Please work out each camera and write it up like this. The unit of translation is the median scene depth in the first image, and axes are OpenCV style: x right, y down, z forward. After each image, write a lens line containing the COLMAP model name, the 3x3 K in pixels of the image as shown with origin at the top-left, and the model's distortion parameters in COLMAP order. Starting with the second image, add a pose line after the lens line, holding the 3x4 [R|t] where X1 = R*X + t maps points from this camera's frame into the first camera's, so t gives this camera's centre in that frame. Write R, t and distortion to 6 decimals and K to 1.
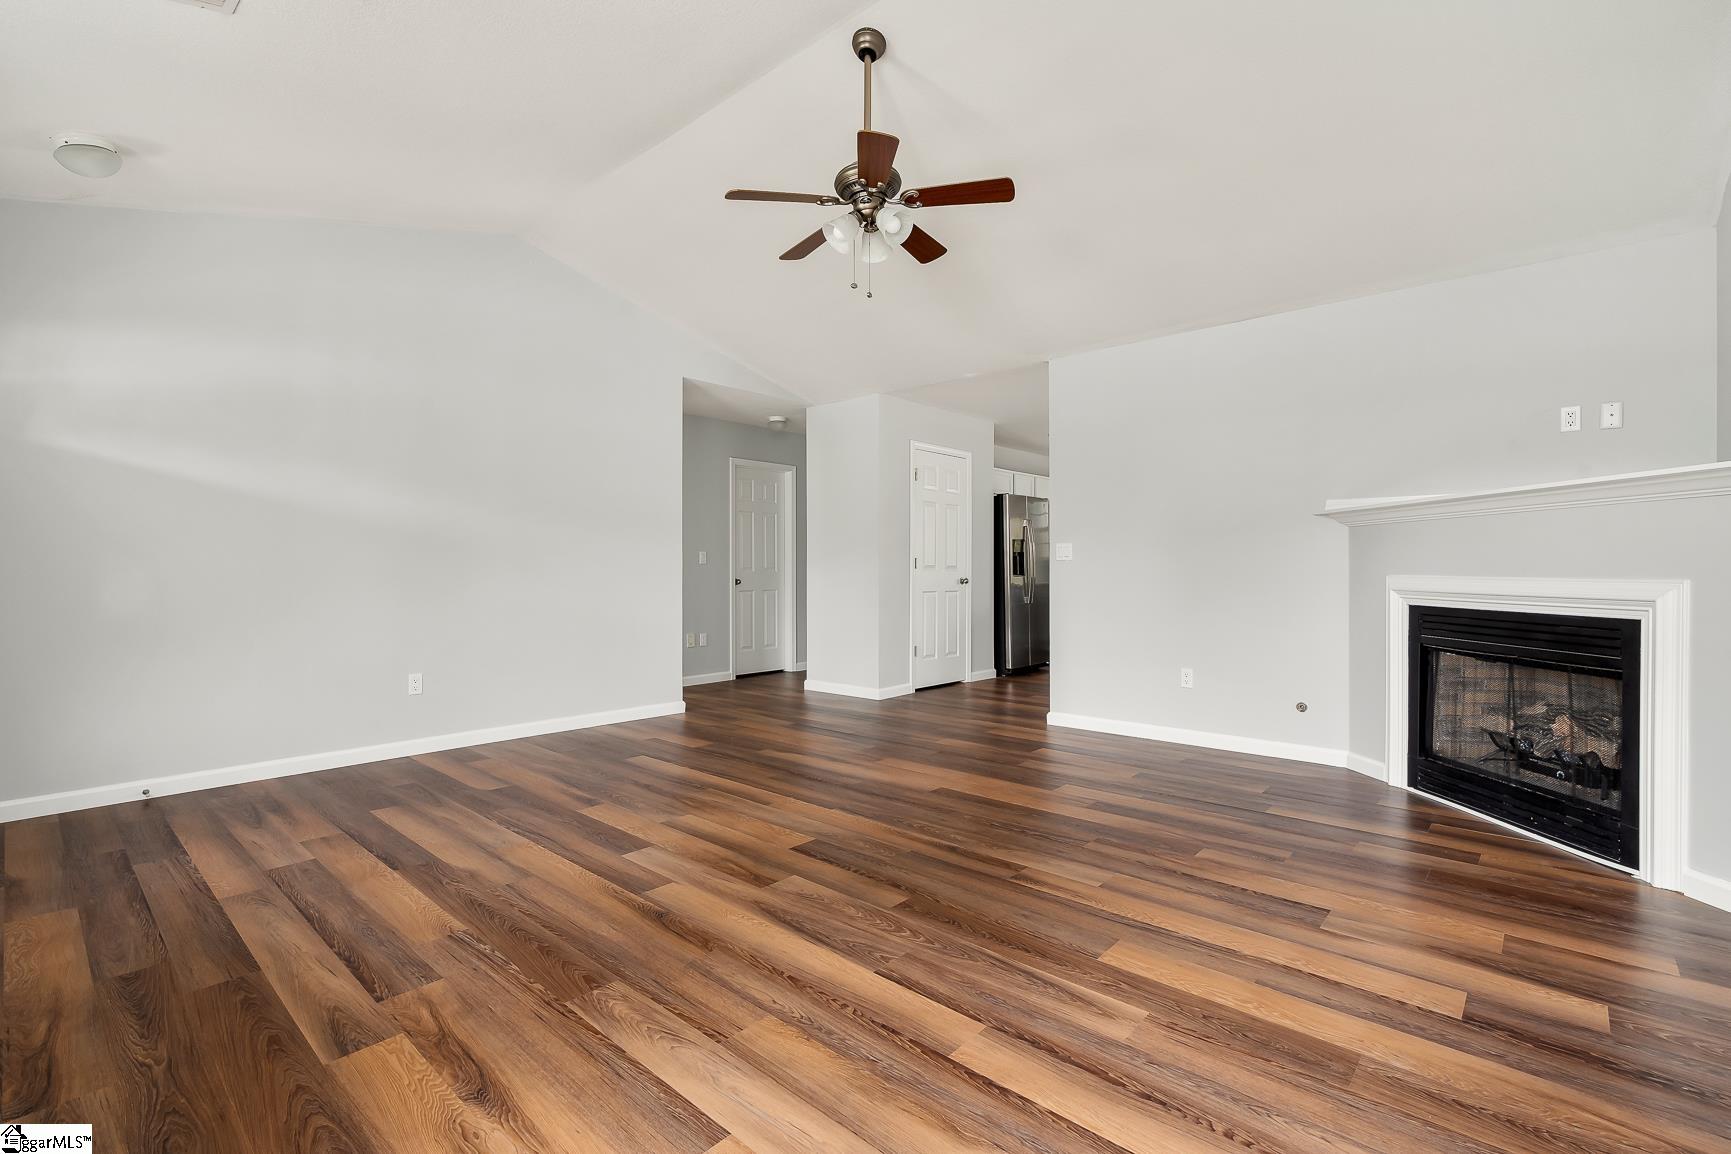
lens RADIAL K [[778.4, 0, 865.0], [0, 778.4, 572.1], [0, 0, 1]] dist [-0.008667, 0.001456]
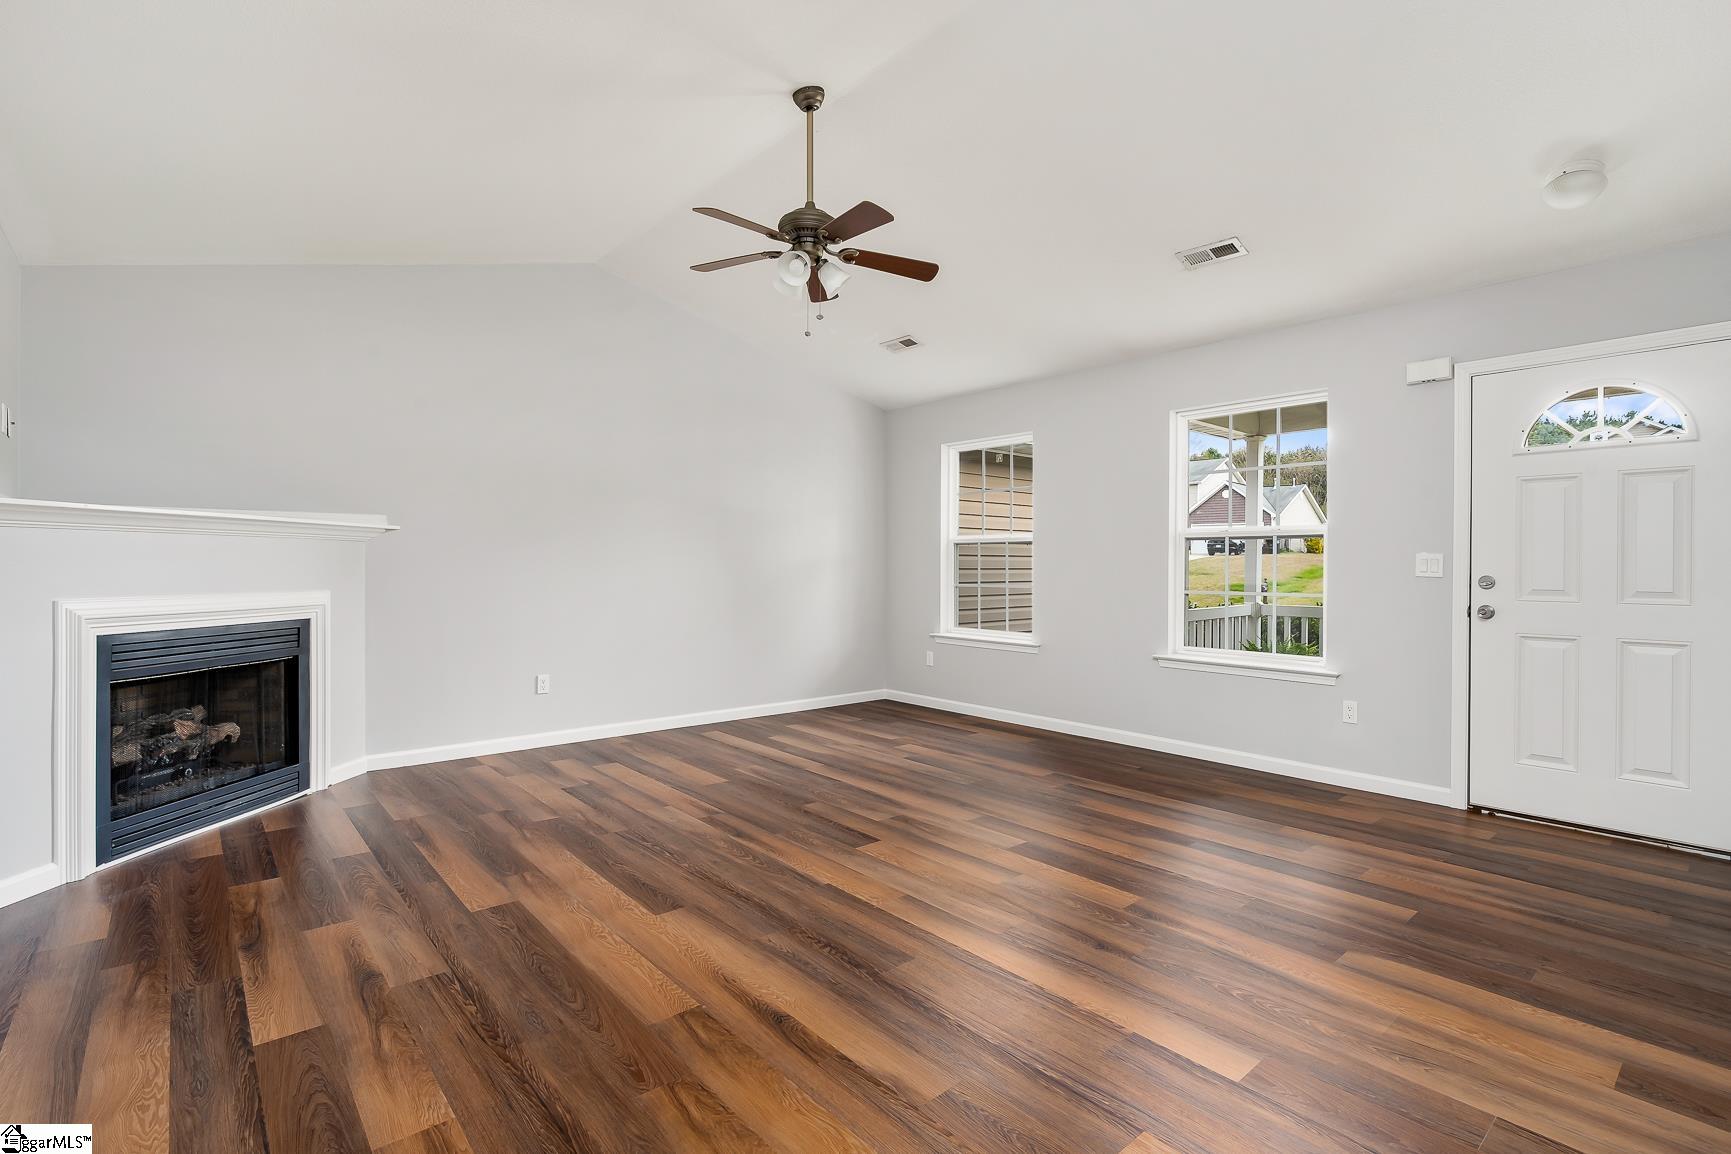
lens RADIAL K [[778.4, 0, 871.0], [0, 778.4, 573.7], [0, 0, 1]] dist [-0.008667, 0.001456]
pose [[-0.992584, -0.006548, 0.121387, -0.228770], [-0.004967, 0.999899, 0.013321, -0.045215], [-0.121462, 0.012619, -0.992516, 2.226971]]
